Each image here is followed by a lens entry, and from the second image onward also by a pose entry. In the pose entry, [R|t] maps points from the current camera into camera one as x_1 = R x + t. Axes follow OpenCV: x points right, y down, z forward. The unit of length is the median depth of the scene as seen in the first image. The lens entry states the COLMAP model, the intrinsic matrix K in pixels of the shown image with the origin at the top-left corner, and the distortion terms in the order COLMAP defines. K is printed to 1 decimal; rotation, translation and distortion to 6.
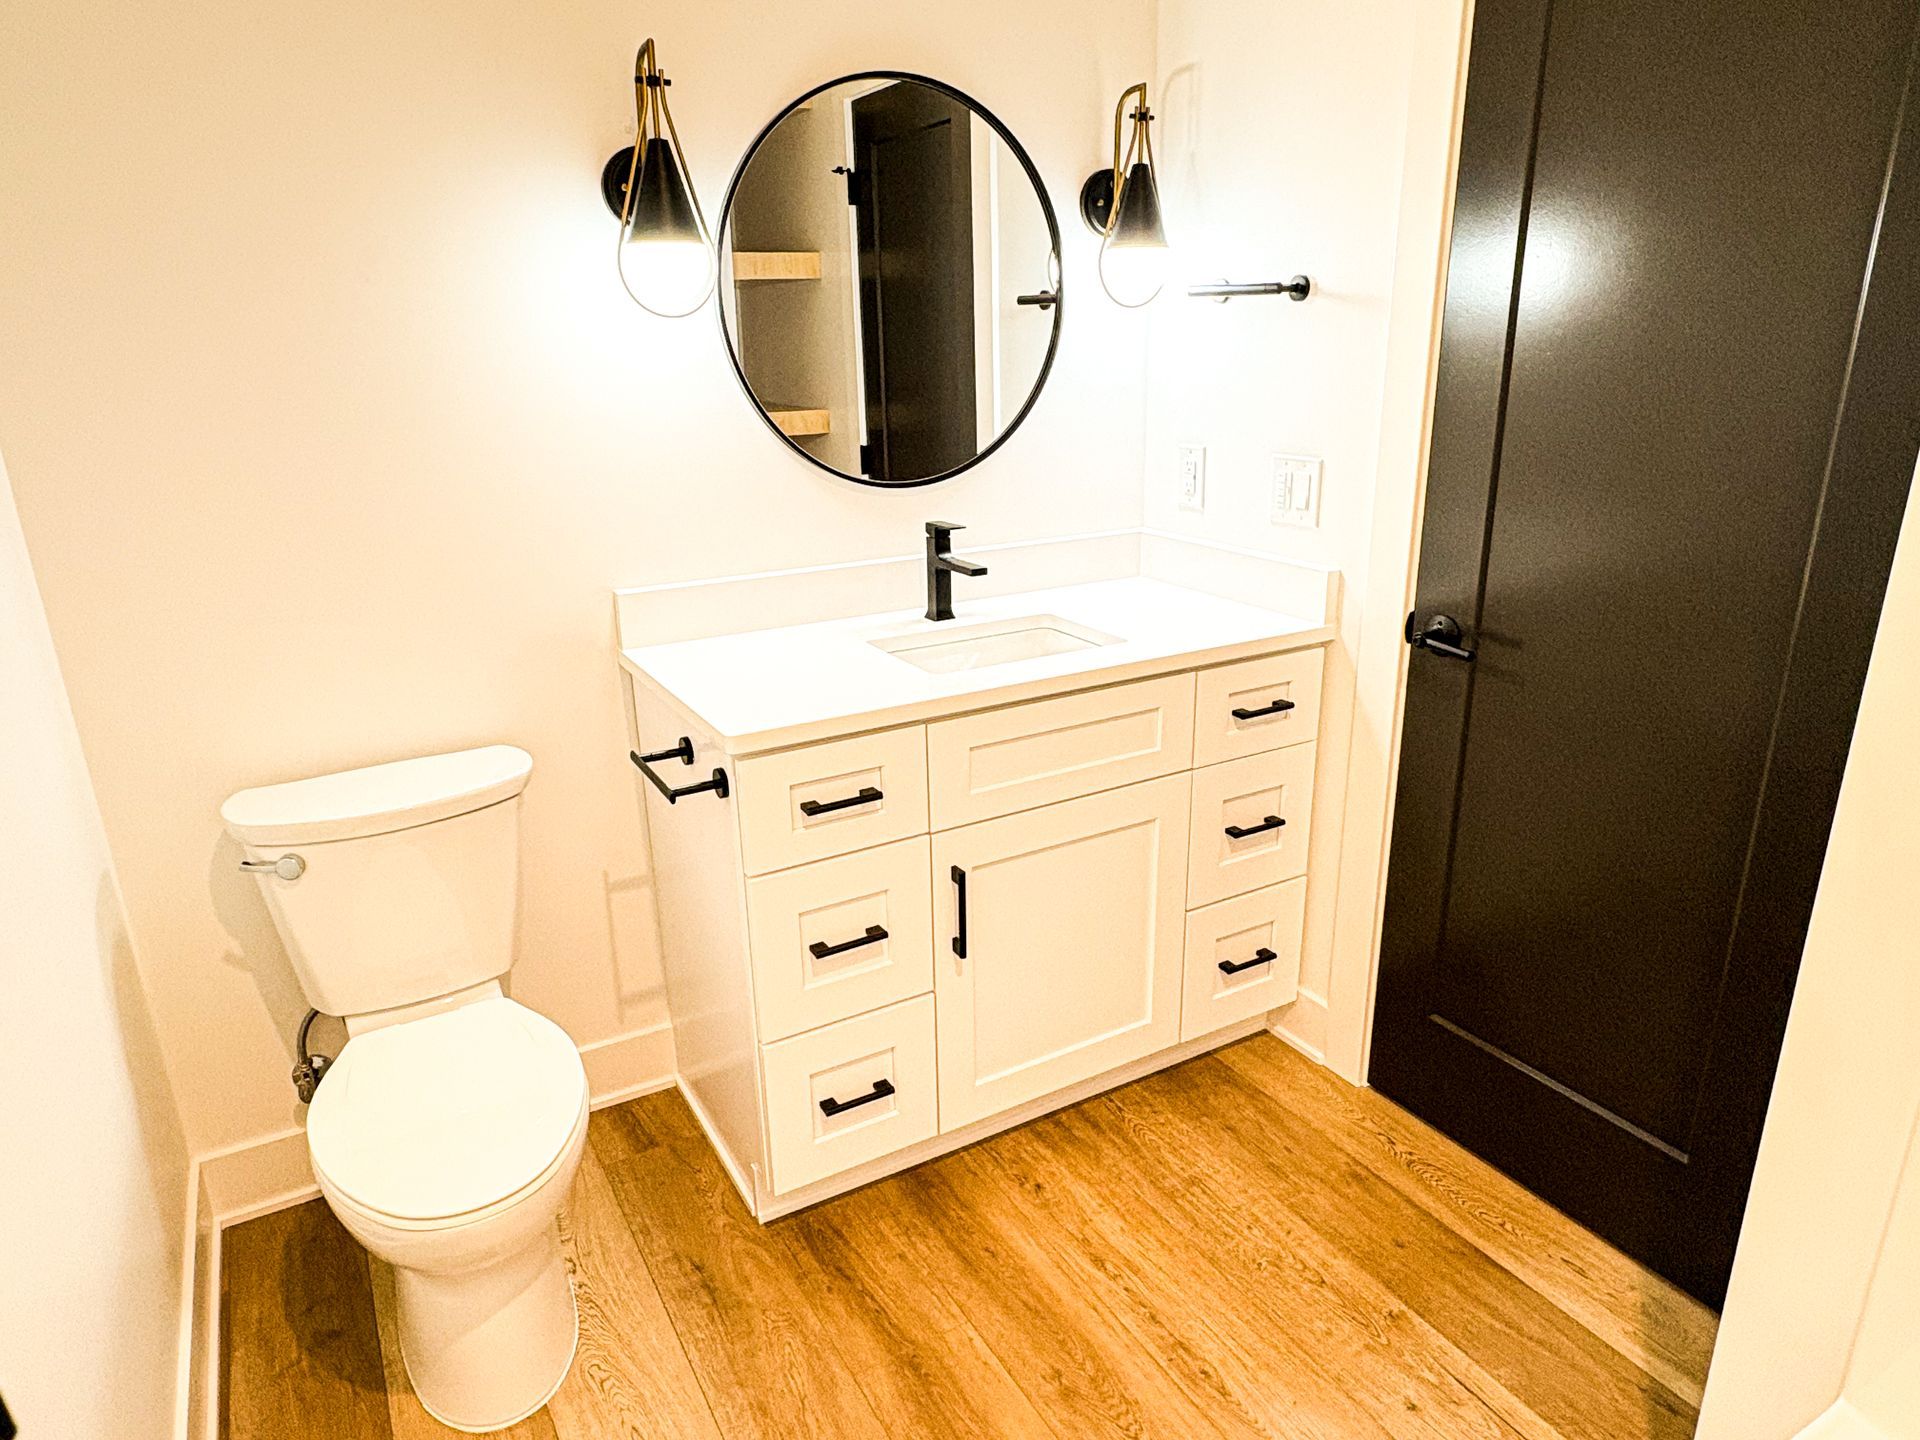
lens RADIAL K [[1211.4, 0, 960.0], [0, 1211.4, 720.0], [0, 0, 1]] dist [-0.002642, -0.000465]
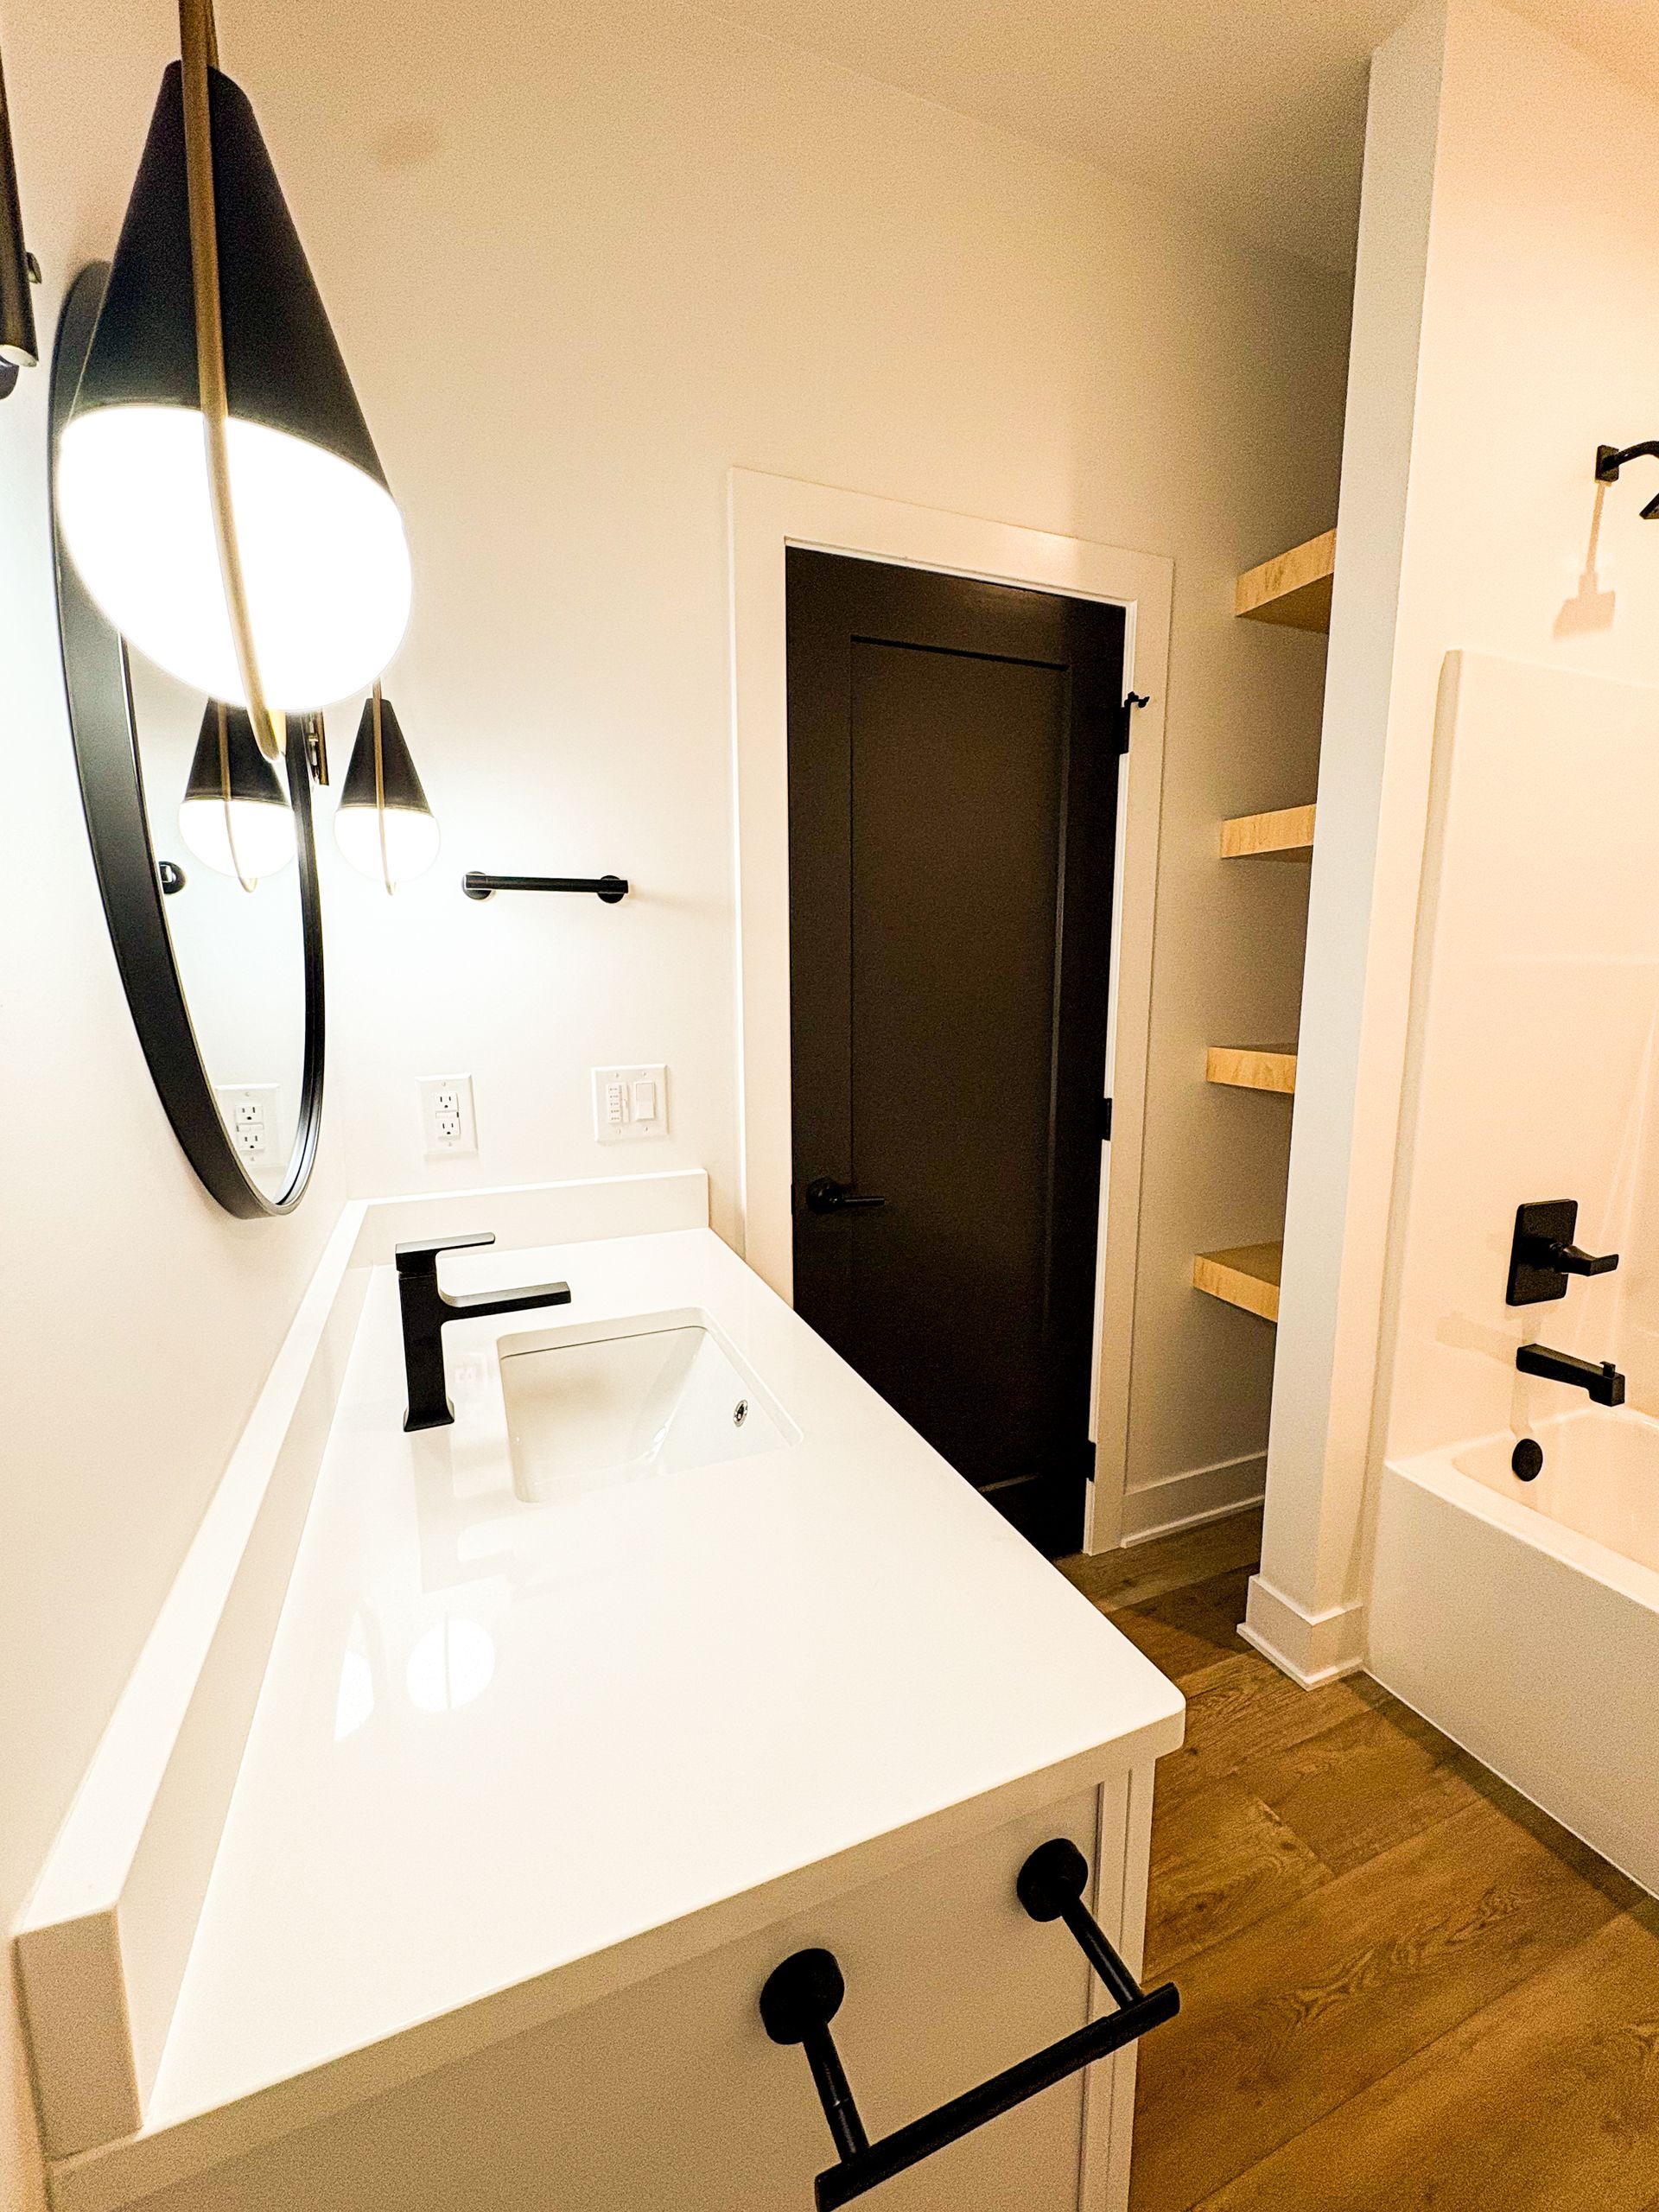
lens RADIAL K [[894.0, 0, 839.5], [0, 894.0, 1109.1], [0, 0, 1]] dist [-0.001032, 0.000061]
pose [[0.122986, -0.136016, 0.983043, -0.371965], [0.316624, 0.944173, 0.091026, -0.197484], [-0.940544, 0.300060, 0.159186, 0.751134]]
